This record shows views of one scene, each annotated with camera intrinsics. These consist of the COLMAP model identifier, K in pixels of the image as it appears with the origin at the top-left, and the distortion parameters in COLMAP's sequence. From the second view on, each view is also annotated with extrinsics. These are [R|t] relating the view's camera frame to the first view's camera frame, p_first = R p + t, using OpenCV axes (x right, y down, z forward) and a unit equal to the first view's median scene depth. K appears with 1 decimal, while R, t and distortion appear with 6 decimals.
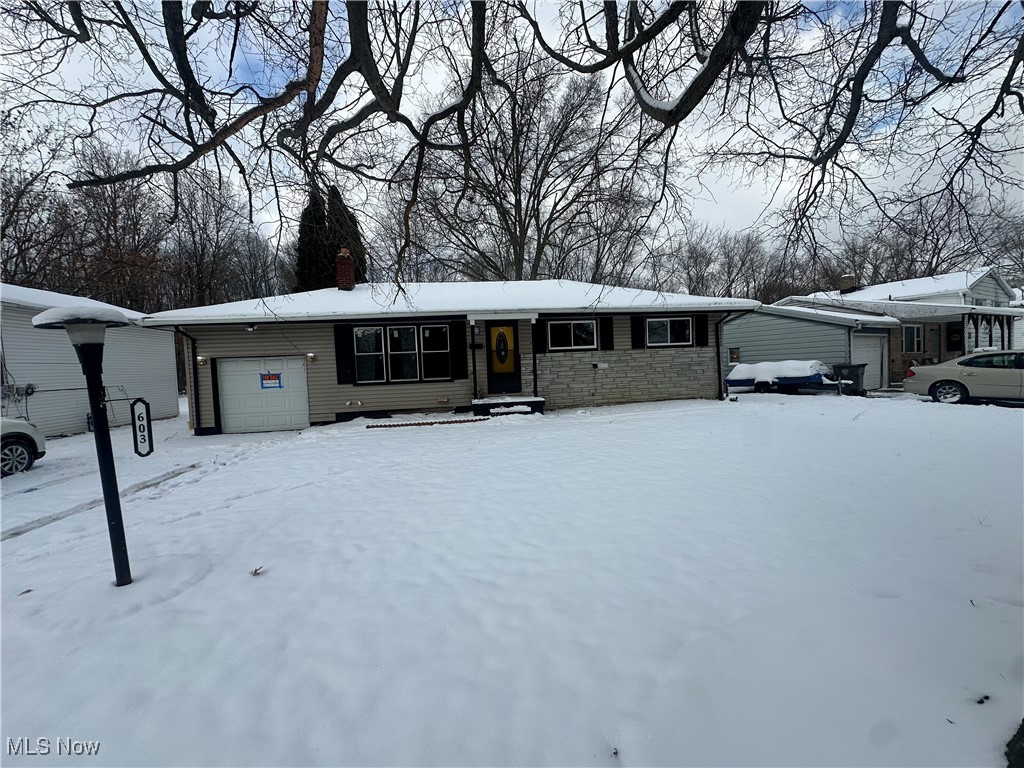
lens RADIAL K [[412.9, 0, 512.0], [0, 412.9, 384.0], [0, 0, 1]] dist [-0.001305, 0.000082]
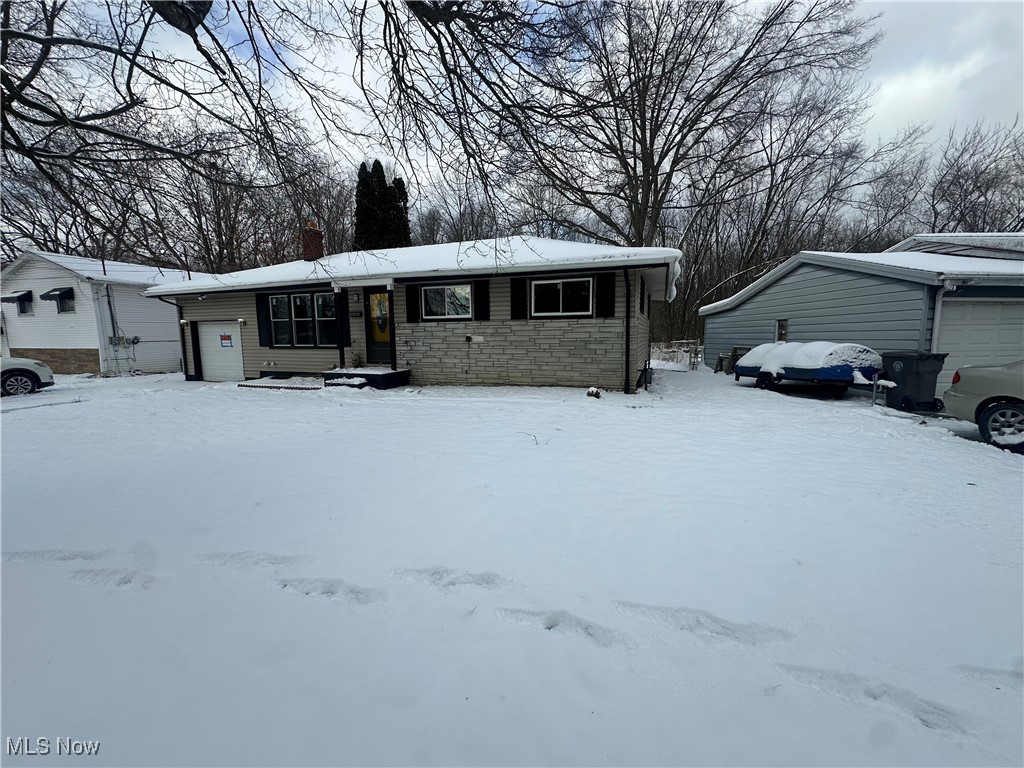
lens RADIAL K [[412.9, 0, 512.0], [0, 412.9, 384.0], [0, 0, 1]] dist [-0.001305, 0.000082]
pose [[0.888625, 0.088128, -0.450087, 0.677706], [-0.048888, 0.993975, 0.098100, -0.039378], [0.456021, -0.065170, 0.887580, 0.277864]]
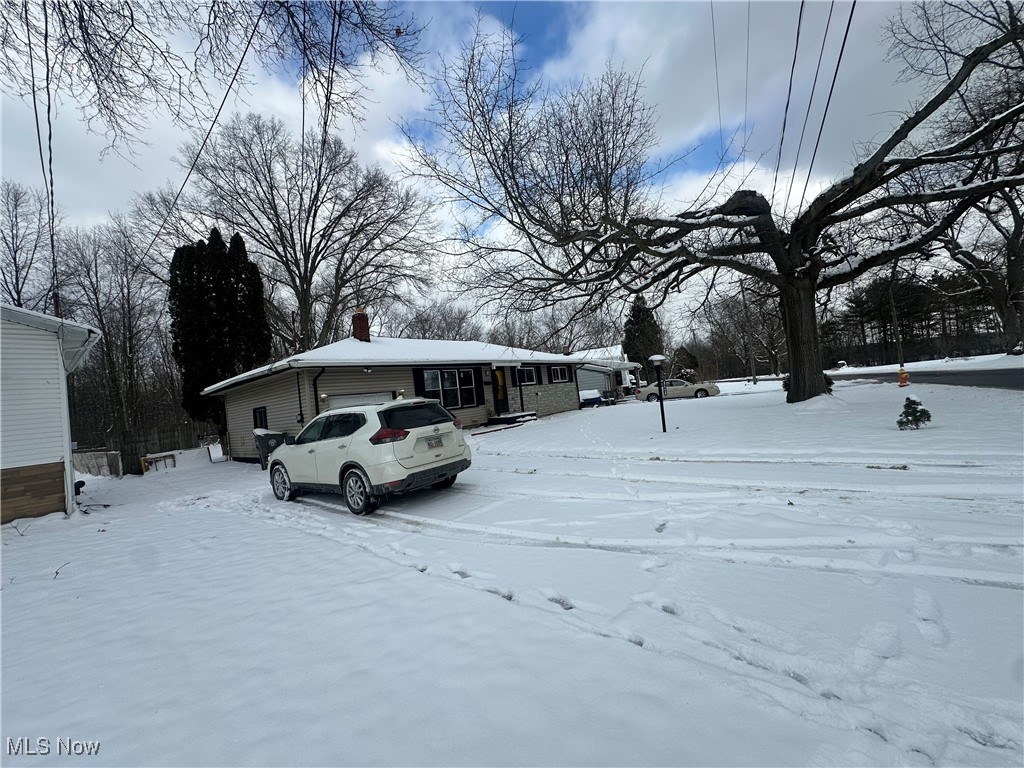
lens RADIAL K [[412.9, 0, 512.0], [0, 412.9, 384.0], [0, 0, 1]] dist [-0.001305, 0.000082]
pose [[0.736205, -0.017448, 0.676533, -1.024976], [0.103184, 0.990874, -0.086730, 0.053186], [-0.668846, 0.133658, 0.731287, -0.178979]]
